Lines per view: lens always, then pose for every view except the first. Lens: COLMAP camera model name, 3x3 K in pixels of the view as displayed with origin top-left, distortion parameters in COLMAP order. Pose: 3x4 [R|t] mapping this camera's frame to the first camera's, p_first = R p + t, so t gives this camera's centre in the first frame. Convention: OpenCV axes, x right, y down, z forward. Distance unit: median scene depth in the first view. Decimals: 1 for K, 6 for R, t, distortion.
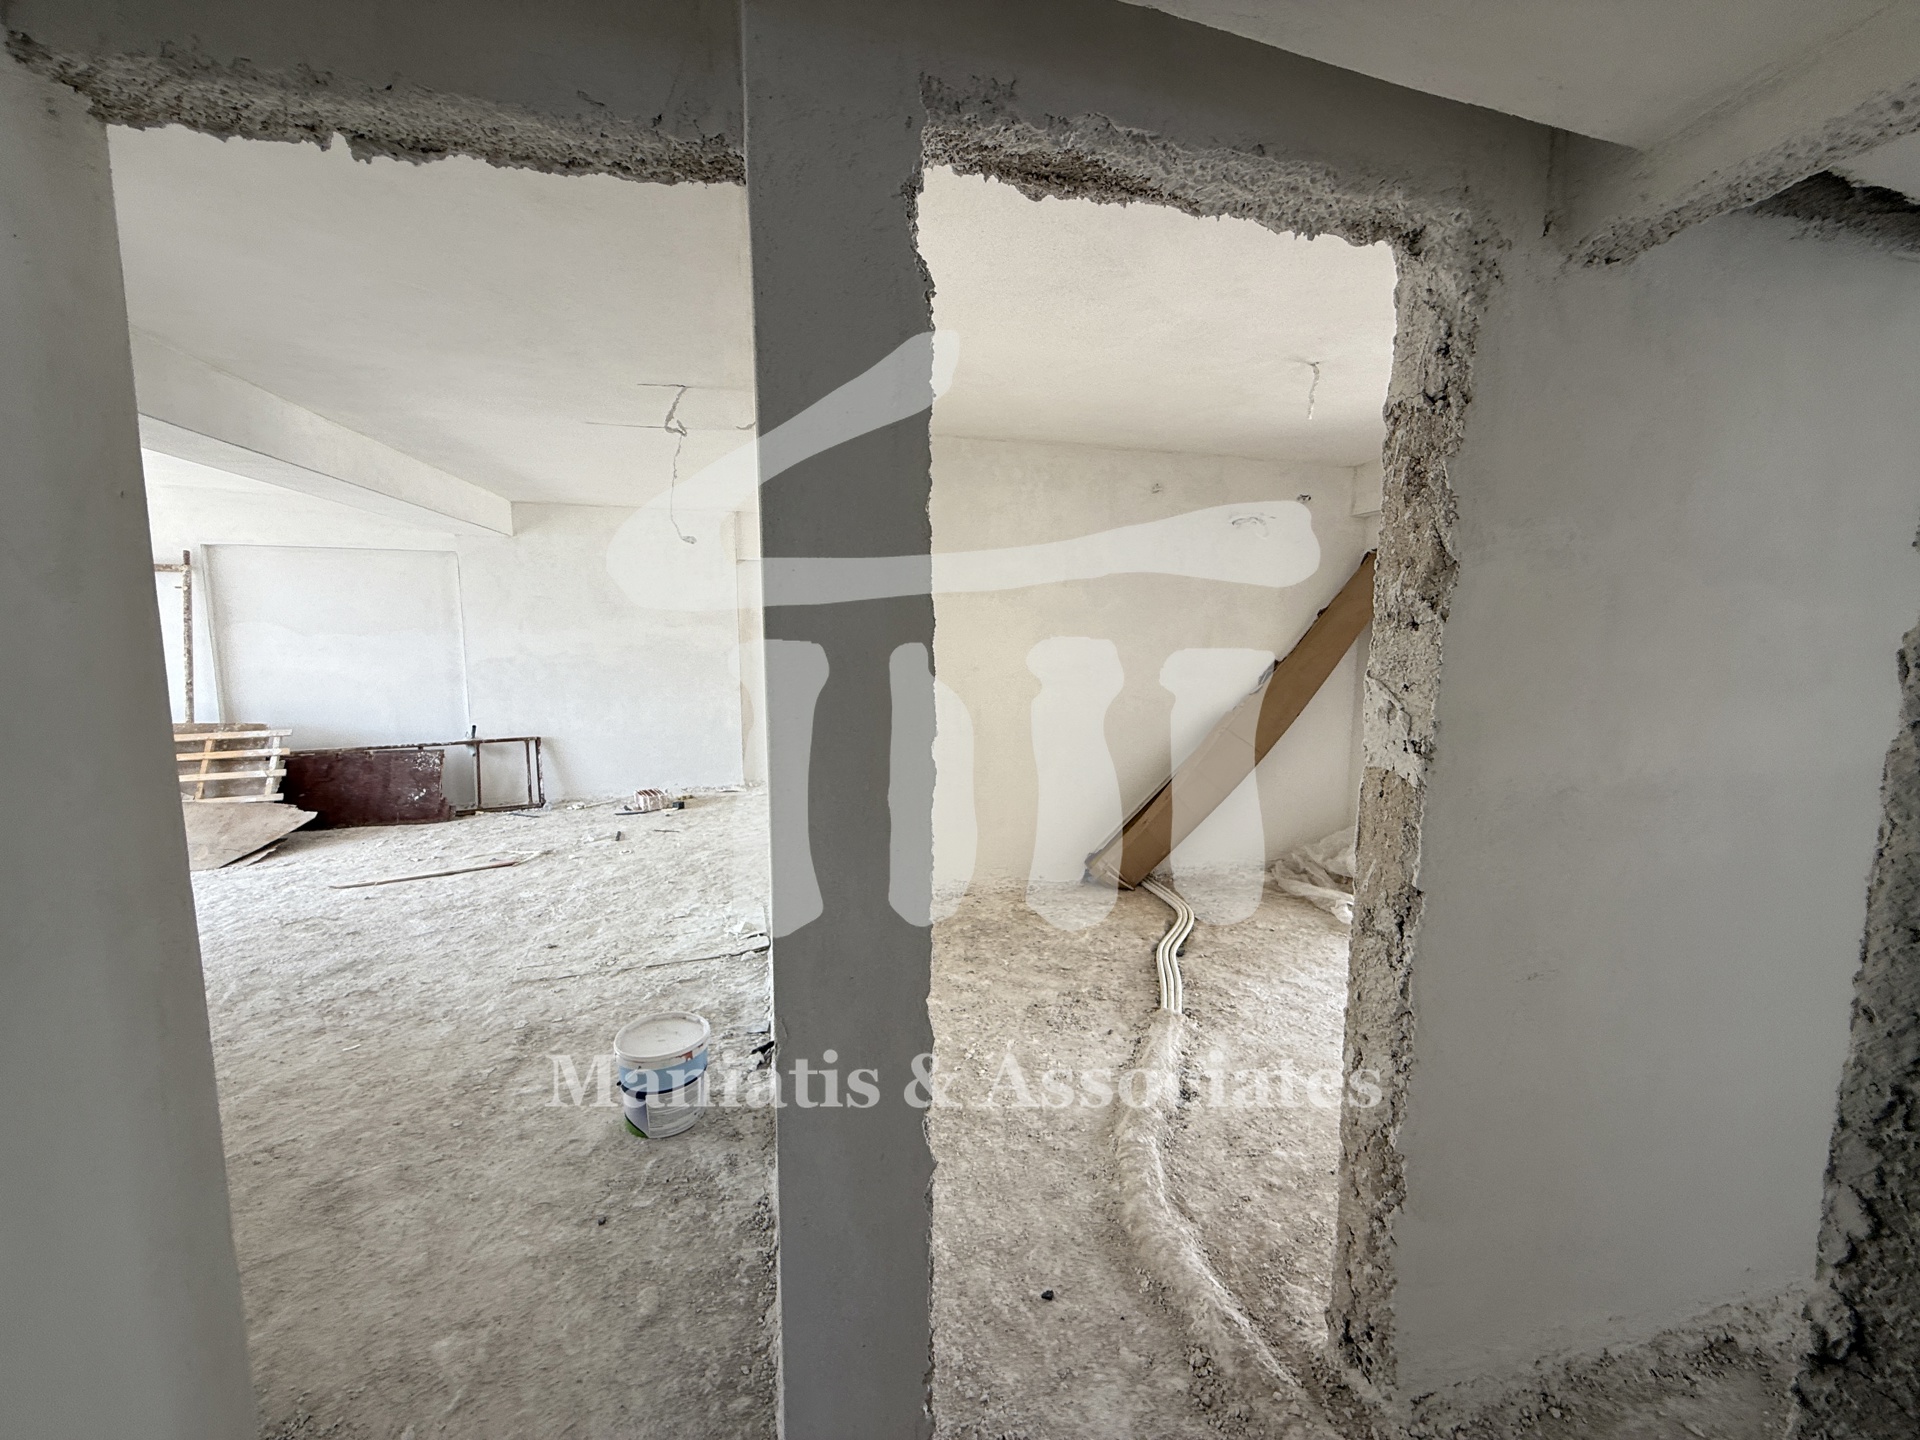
lens RADIAL K [[762.1, 0, 954.7], [0, 762.1, 718.7], [0, 0, 1]] dist [-0.000708, -0.000052]
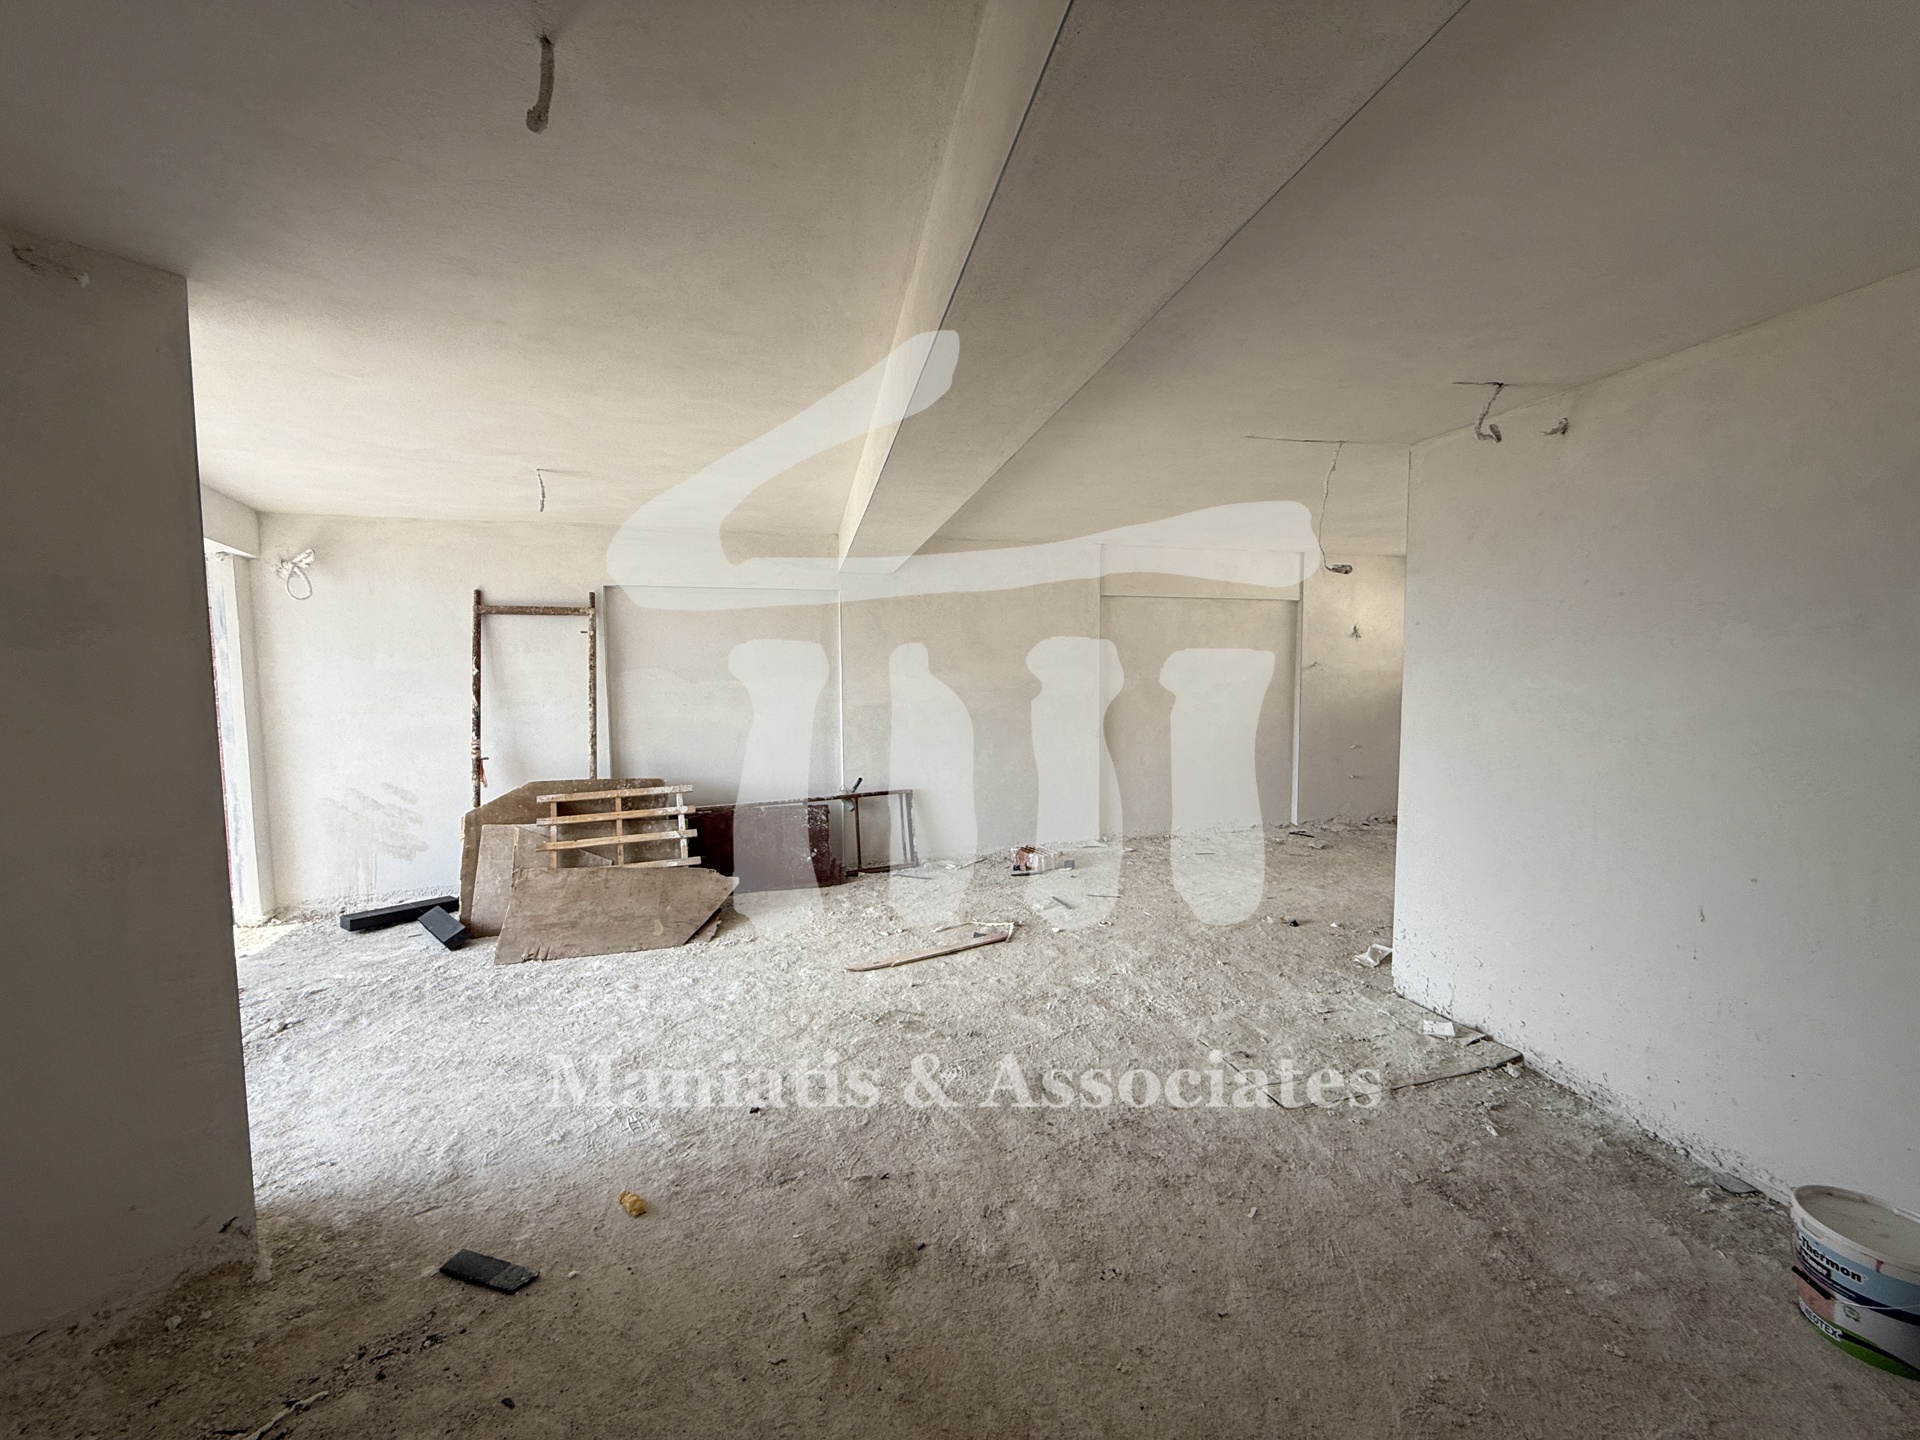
lens RADIAL K [[762.1, 0, 954.7], [0, 762.1, 718.7], [0, 0, 1]] dist [-0.000708, -0.000052]
pose [[0.999544, -0.008703, -0.028922, -0.542248], [0.007343, 0.998878, -0.046793, -0.020965], [0.029297, 0.046559, 0.998486, 0.093274]]
